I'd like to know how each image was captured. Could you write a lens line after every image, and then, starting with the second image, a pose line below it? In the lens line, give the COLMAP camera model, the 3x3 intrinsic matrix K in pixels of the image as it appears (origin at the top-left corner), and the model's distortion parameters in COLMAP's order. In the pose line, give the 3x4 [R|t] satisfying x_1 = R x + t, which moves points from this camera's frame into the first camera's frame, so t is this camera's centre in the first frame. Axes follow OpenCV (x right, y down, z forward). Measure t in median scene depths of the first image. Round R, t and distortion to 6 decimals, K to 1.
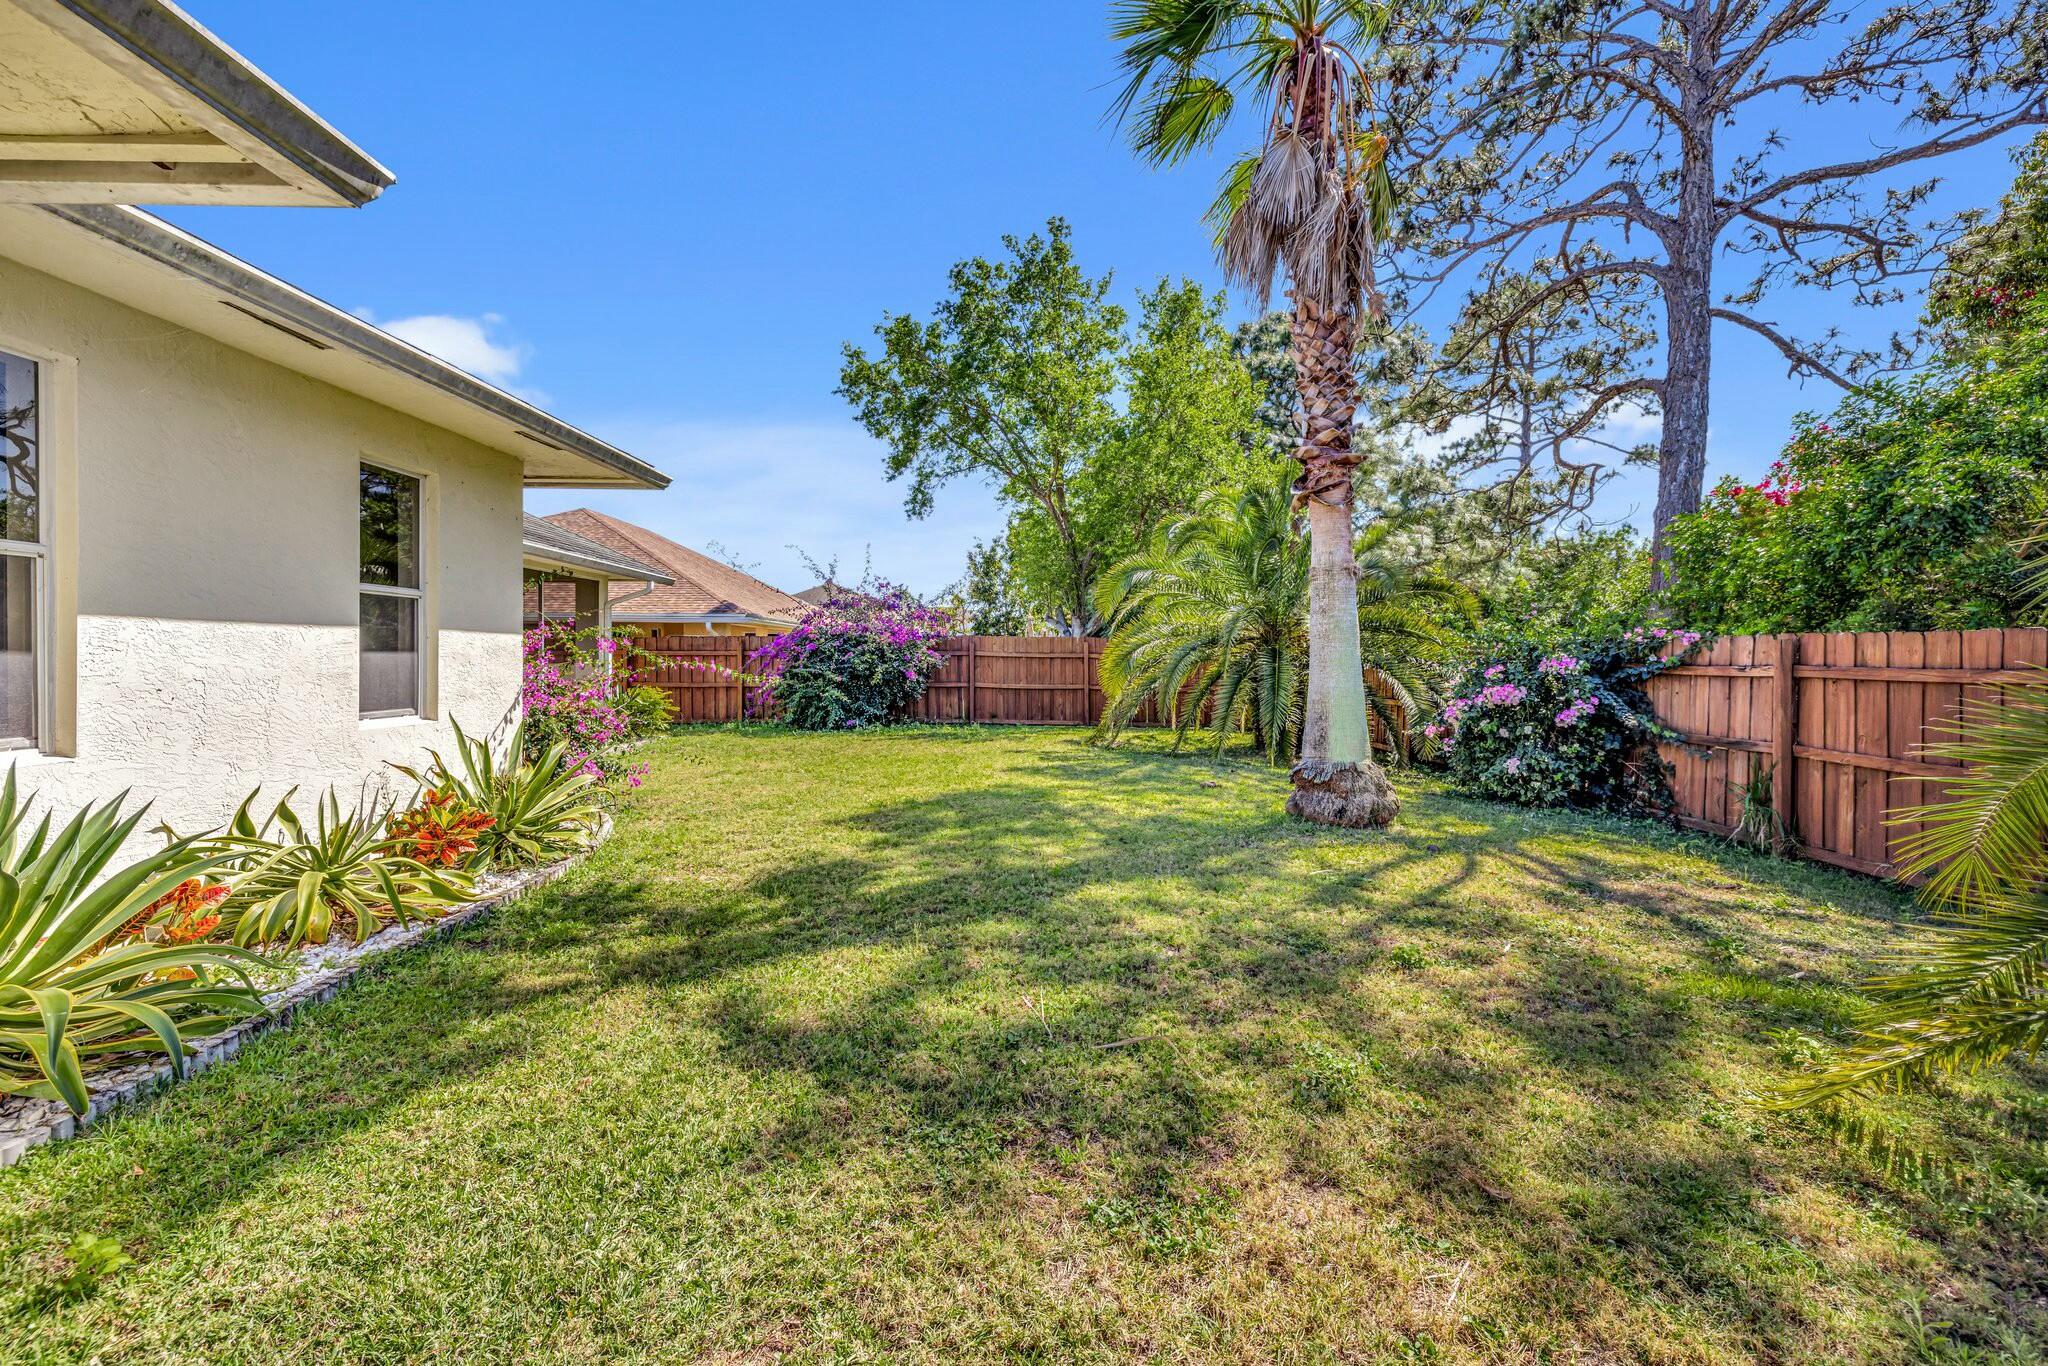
lens RADIAL K [[865.2, 0, 1024.8], [0, 865.2, 668.0], [0, 0, 1]] dist [-0.002157, -0.000028]
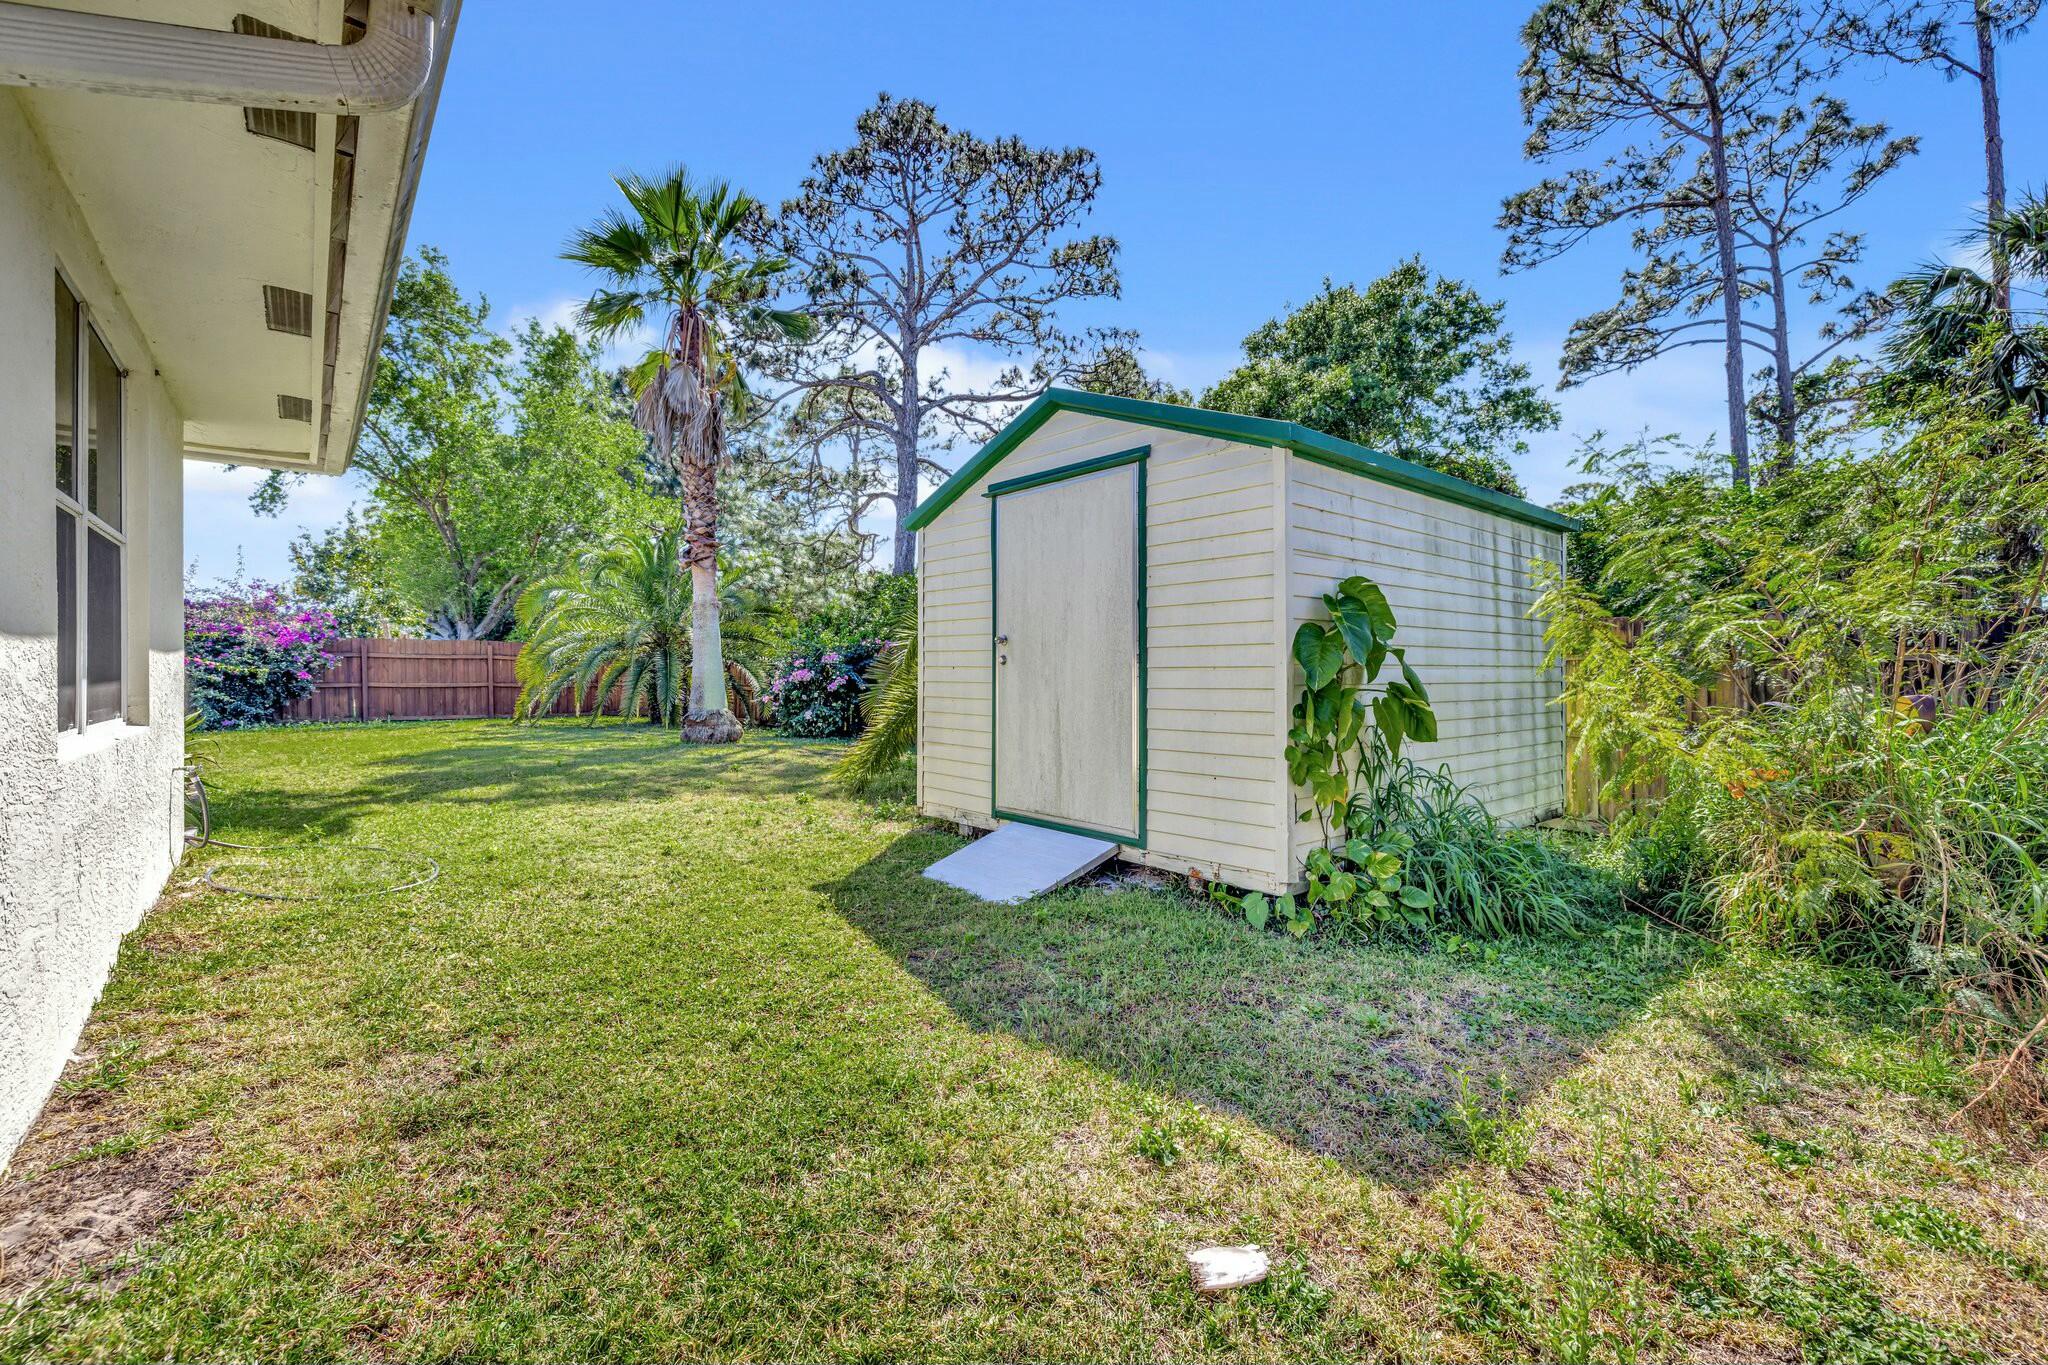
lens RADIAL K [[865.2, 0, 1024.8], [0, 865.2, 667.5], [0, 0, 1]] dist [-0.002157, -0.000028]
pose [[0.769331, -0.009073, 0.638786, -0.177204], [0.014202, 0.999895, -0.002902, 0.020078], [-0.638693, 0.011305, 0.769379, -0.504167]]
